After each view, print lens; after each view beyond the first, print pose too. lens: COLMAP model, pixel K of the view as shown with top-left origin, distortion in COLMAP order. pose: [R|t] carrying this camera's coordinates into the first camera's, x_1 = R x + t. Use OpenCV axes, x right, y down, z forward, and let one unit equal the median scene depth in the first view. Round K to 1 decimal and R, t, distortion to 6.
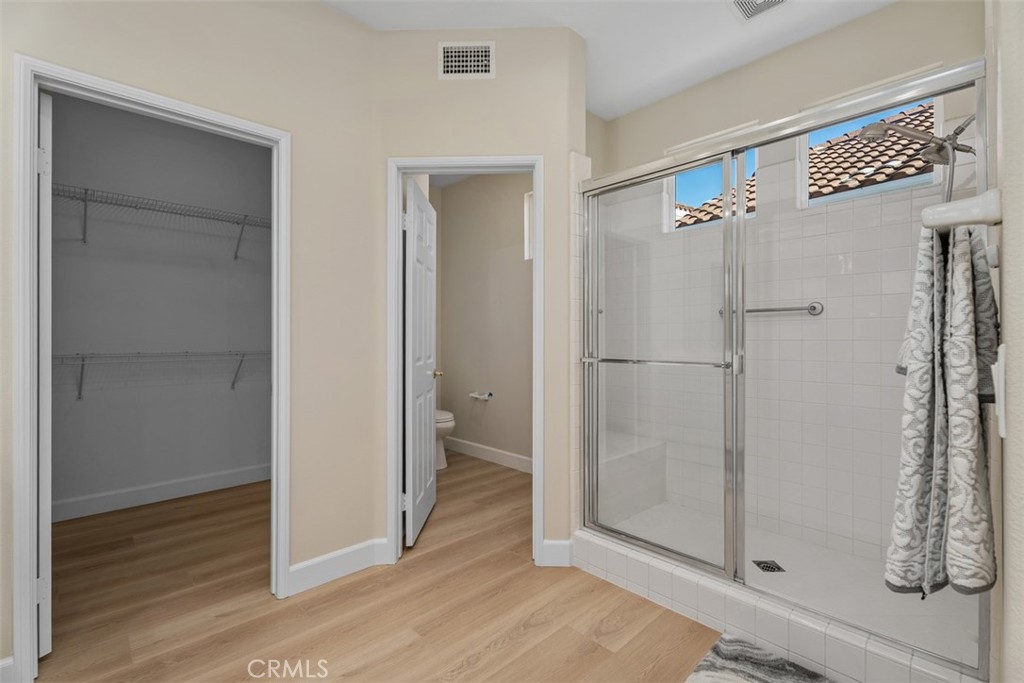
lens RADIAL K [[456.8, 0, 512.1], [0, 456.8, 339.0], [0, 0, 1]] dist [-0.000899, -0.000477]
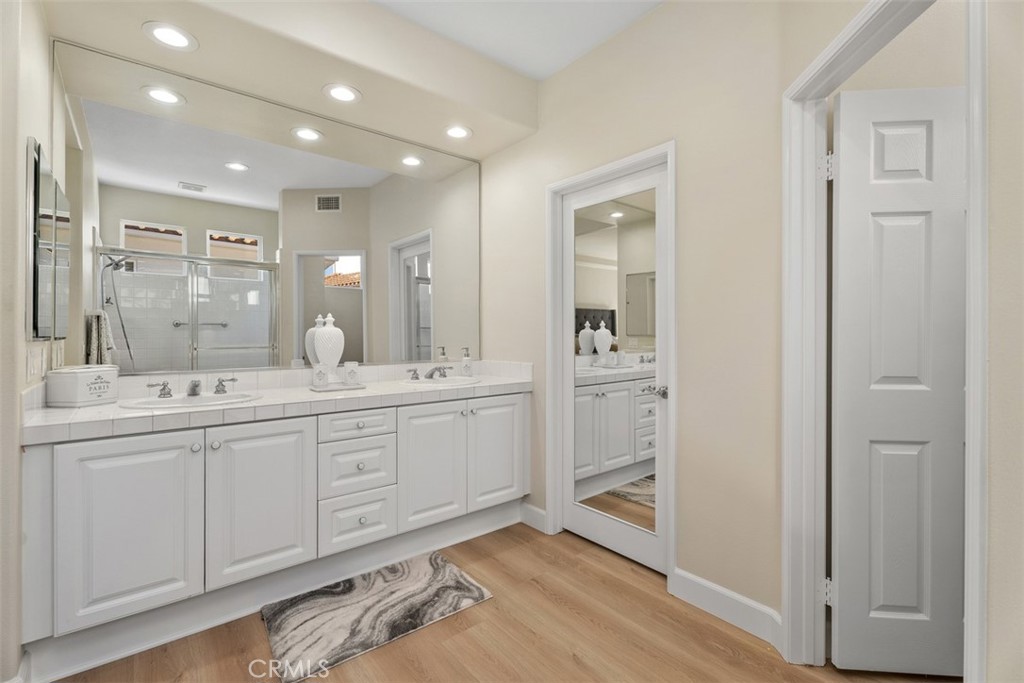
lens RADIAL K [[456.8, 0, 512.1], [0, 456.8, 339.0], [0, 0, 1]] dist [-0.000899, -0.000477]
pose [[-0.074727, 0.004869, -0.997192, 0.637822], [-0.006403, 0.999965, 0.005362, -0.013408], [0.997183, 0.006785, -0.074693, 0.829232]]
